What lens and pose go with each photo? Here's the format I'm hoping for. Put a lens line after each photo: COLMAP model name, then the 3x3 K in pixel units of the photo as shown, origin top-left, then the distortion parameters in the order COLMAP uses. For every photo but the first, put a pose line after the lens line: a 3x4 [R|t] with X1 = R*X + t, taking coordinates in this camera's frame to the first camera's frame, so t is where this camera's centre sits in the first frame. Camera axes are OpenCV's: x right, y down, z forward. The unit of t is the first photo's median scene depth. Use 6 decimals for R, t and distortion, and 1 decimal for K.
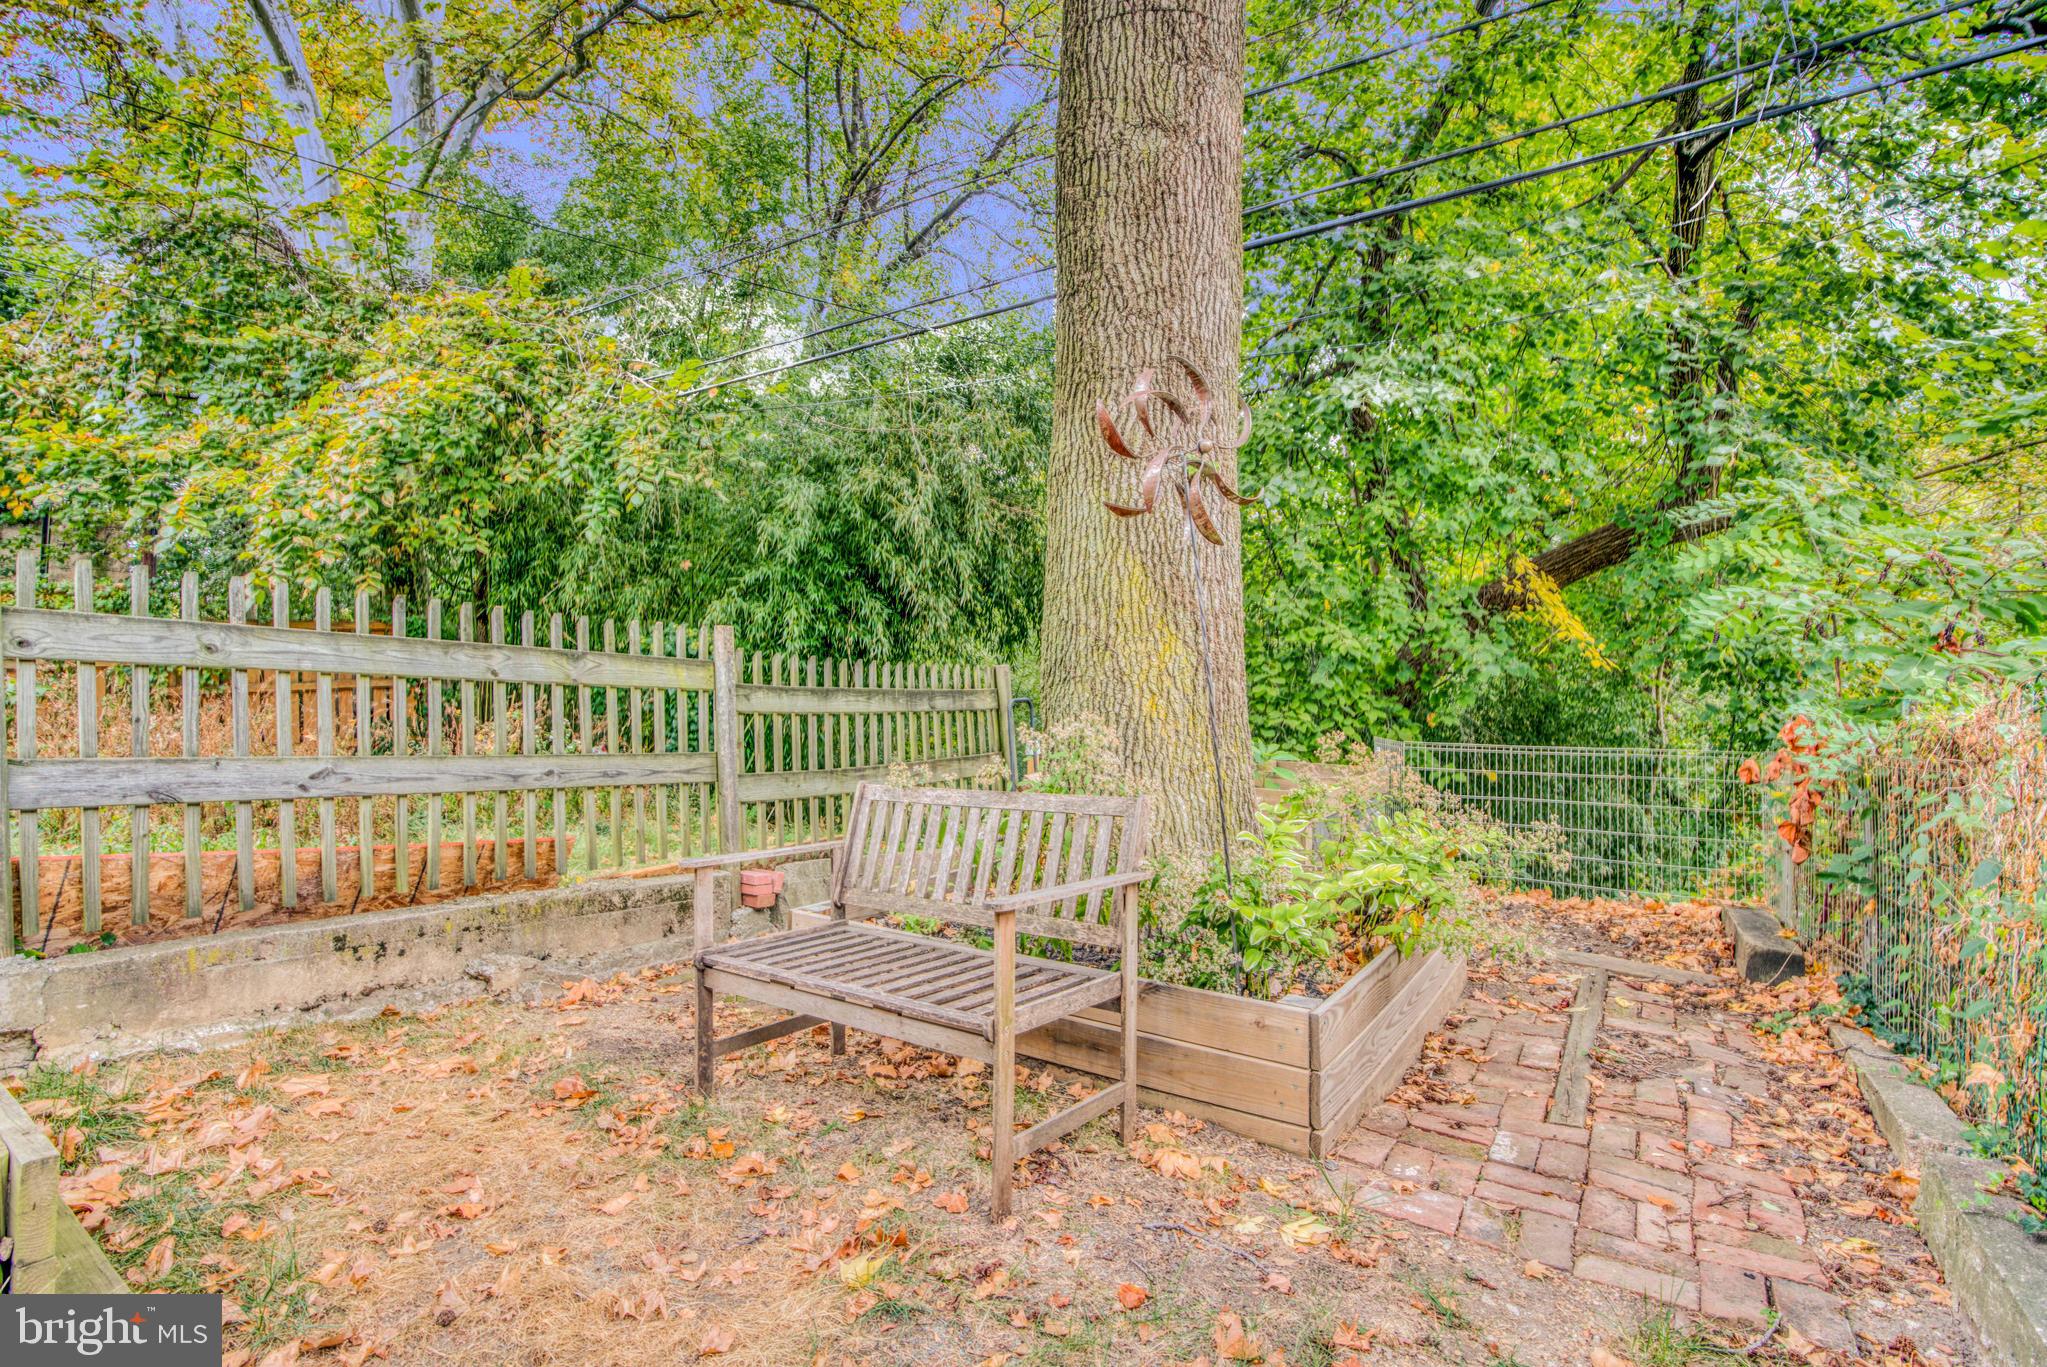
lens RADIAL K [[972.3, 0, 1041.2], [0, 972.3, 671.3], [0, 0, 1]] dist [-0.062193, 0.023618]
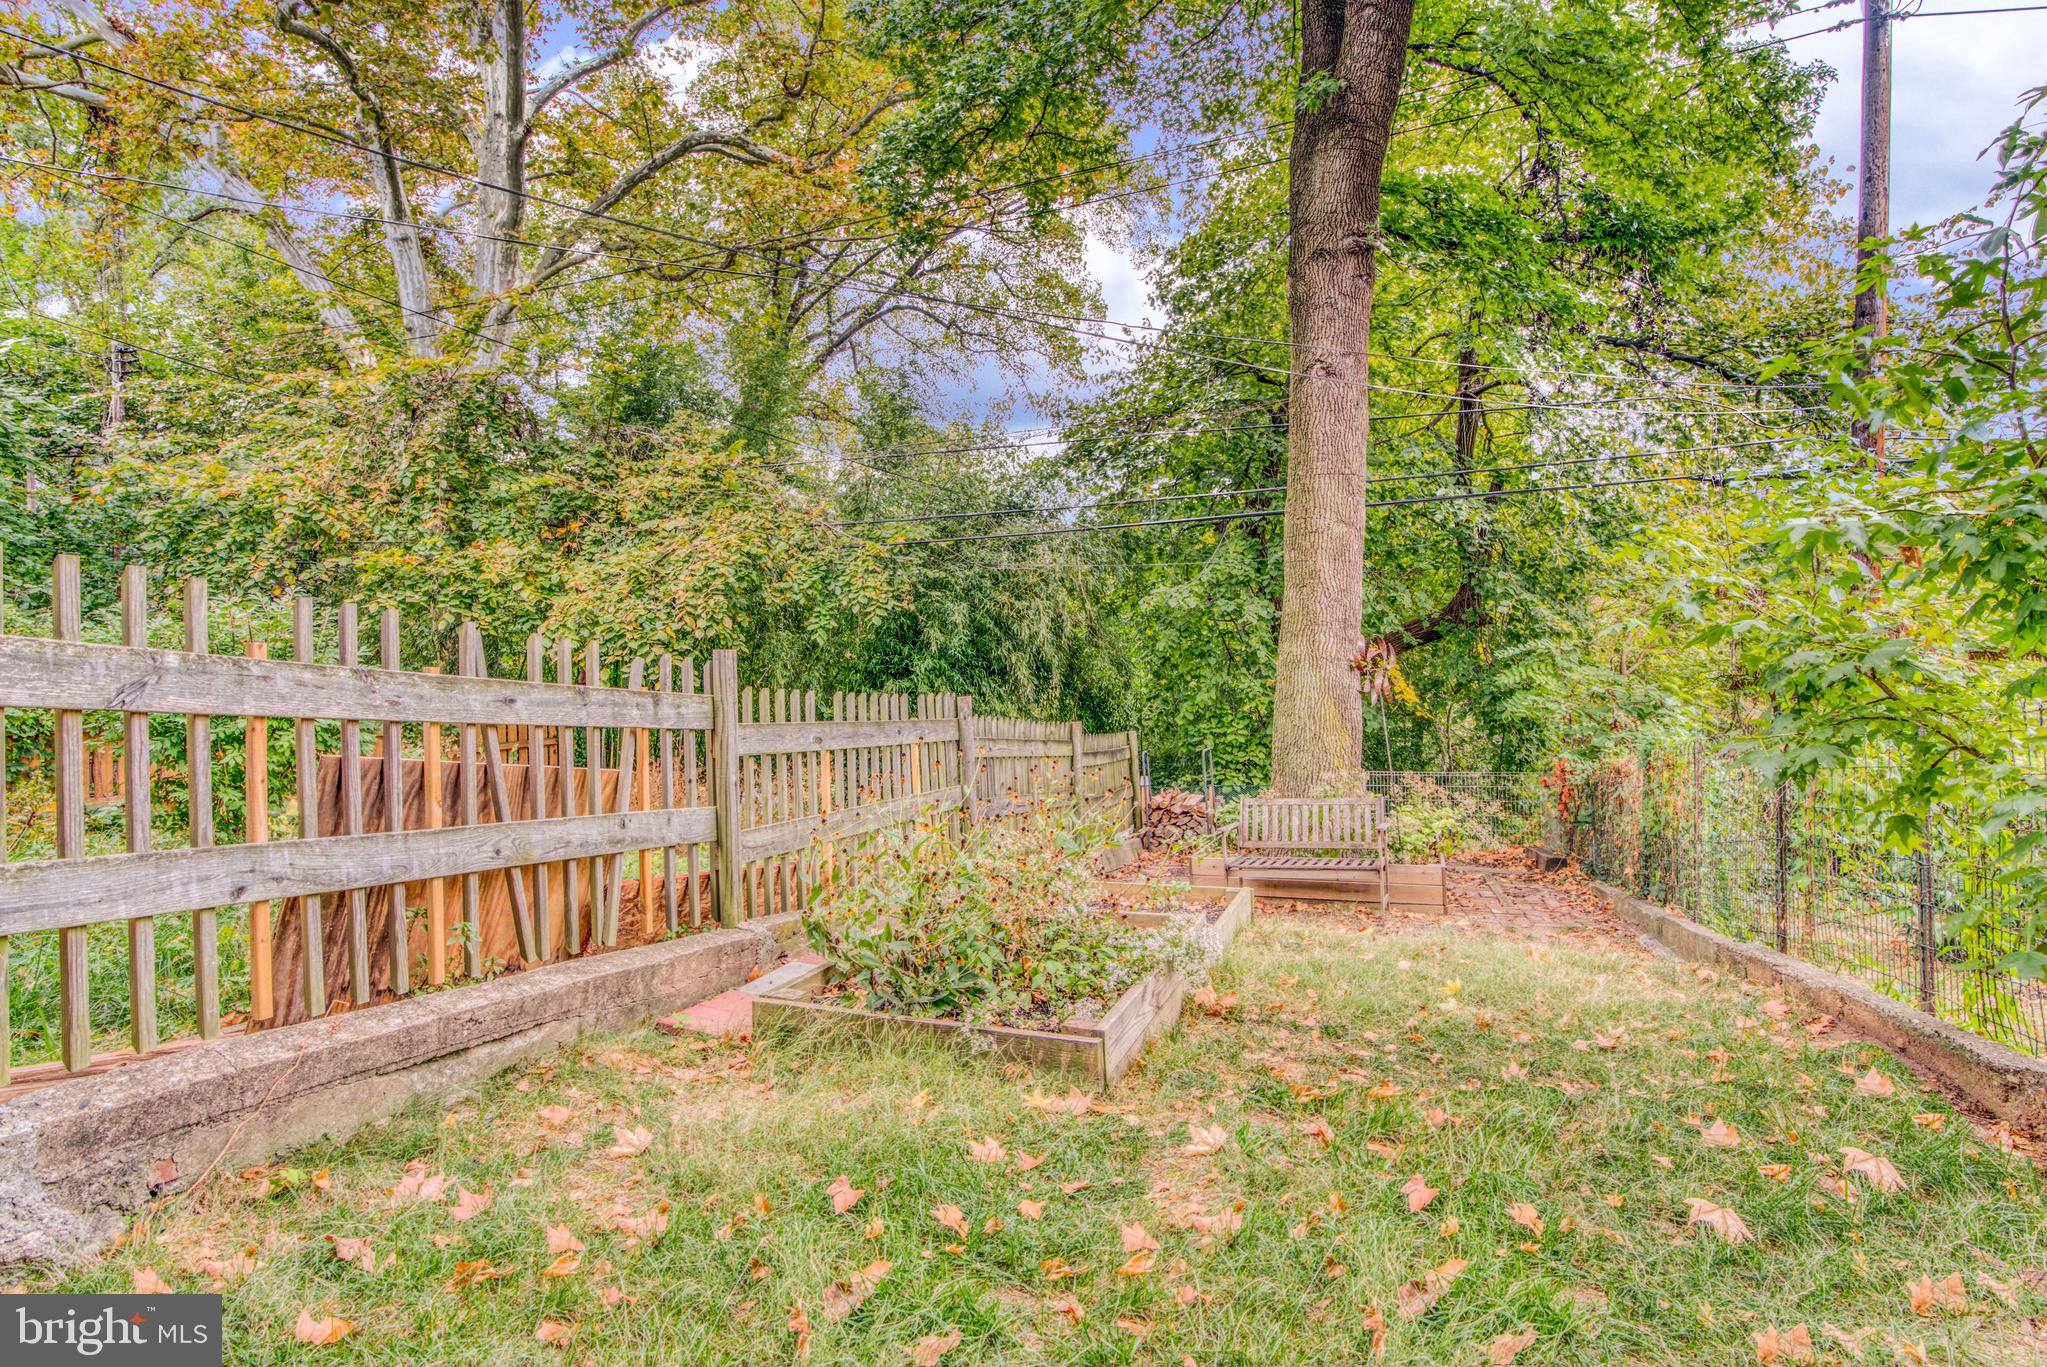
lens RADIAL K [[972.3, 0, 1010.4], [0, 972.3, 690.1], [0, 0, 1]] dist [-0.062193, 0.023618]
pose [[0.977243, -0.006554, 0.212022, -0.575799], [0.006554, 0.999978, 0.000699, -0.074407], [-0.212022, 0.000706, 0.977265, -0.569723]]
